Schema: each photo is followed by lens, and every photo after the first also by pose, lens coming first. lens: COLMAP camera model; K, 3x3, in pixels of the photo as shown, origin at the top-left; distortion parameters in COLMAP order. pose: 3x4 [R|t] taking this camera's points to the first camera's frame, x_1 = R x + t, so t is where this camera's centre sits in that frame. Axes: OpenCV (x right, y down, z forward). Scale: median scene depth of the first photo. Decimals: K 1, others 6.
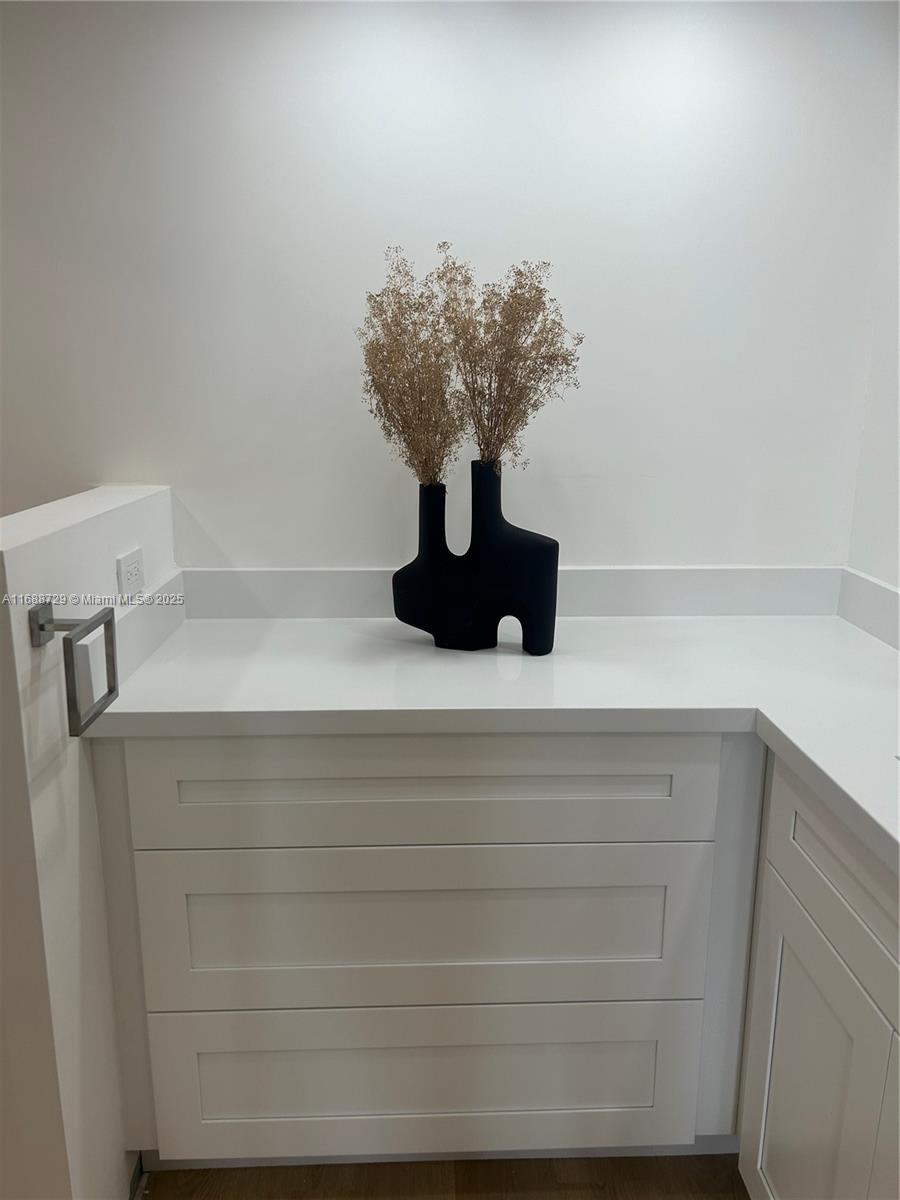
lens RADIAL K [[908.3, 0, 456.8], [0, 908.3, 606.9], [0, 0, 1]] dist [0.066567, -0.081019]
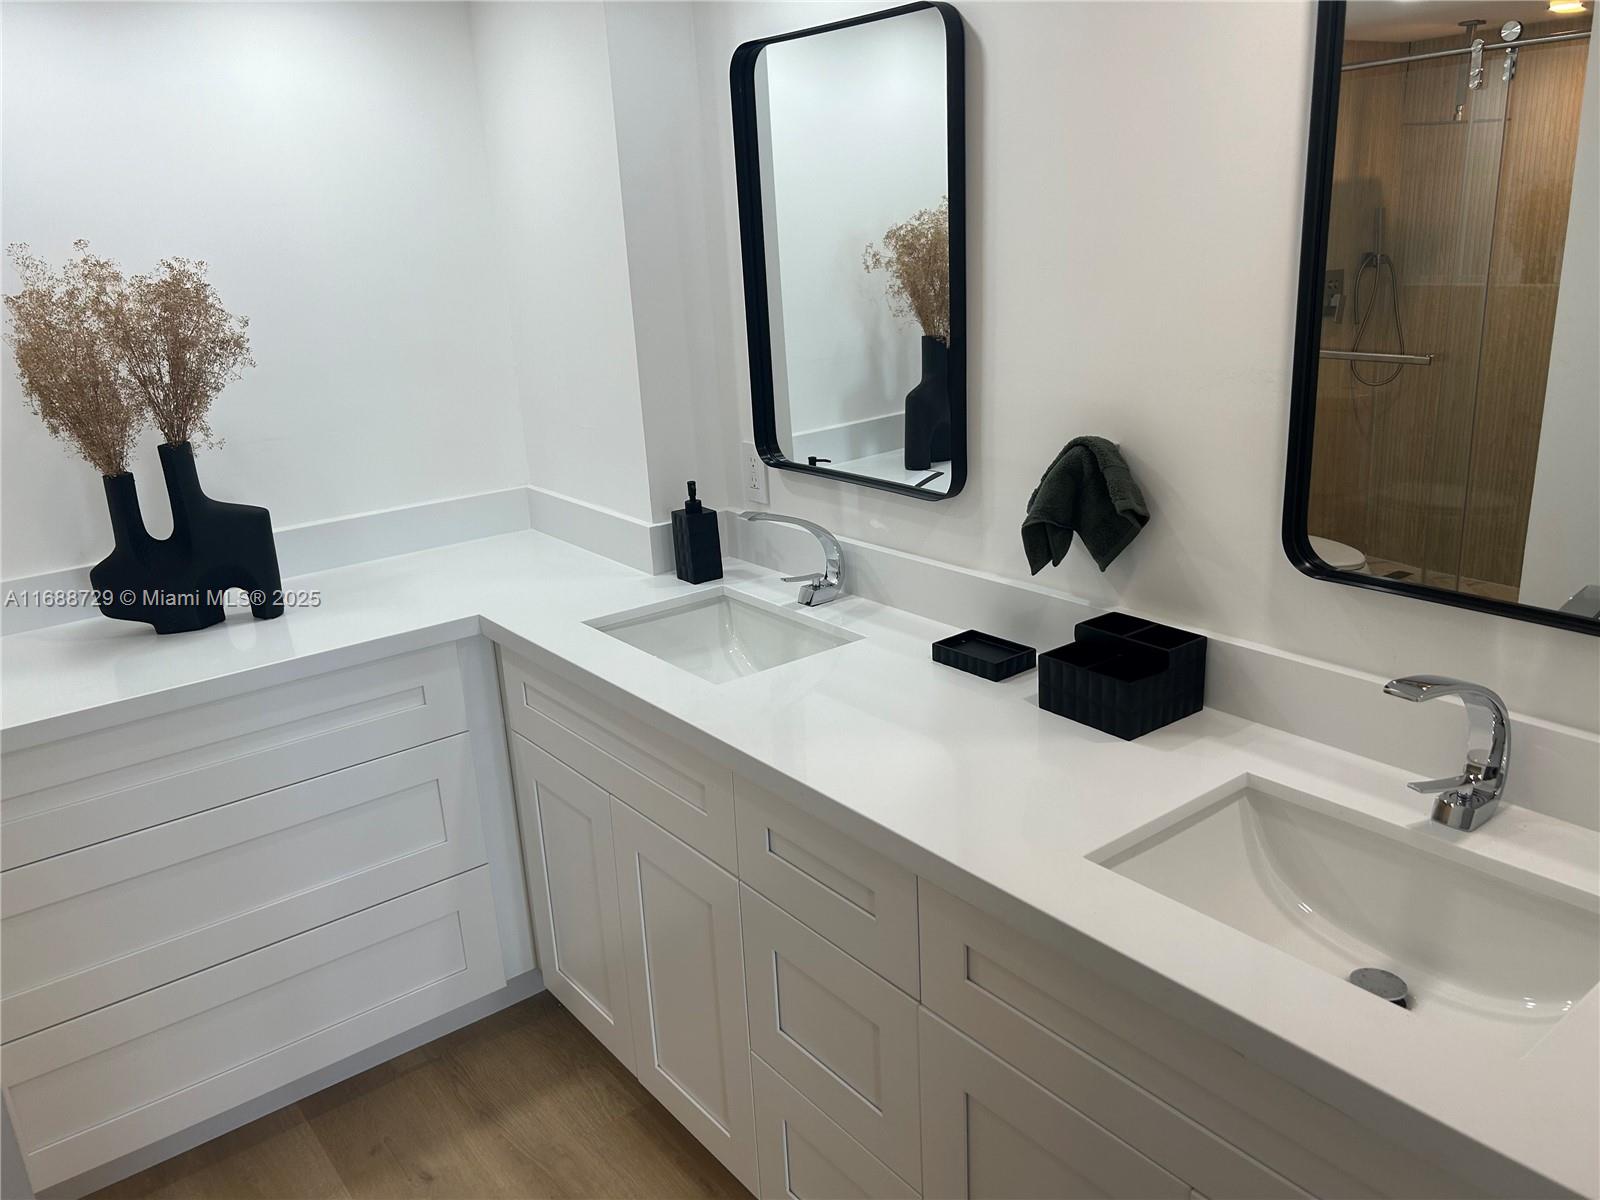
lens RADIAL K [[1211.1, 0, 807.1], [0, 1211.1, 591.9], [0, 0, 1]] dist [0.066567, -0.081019]
pose [[0.819153, -0.217535, 0.530722, -0.153386], [0.193529, 0.975853, 0.101282, 0.000399], [-0.539939, 0.019744, 0.841472, -0.547863]]
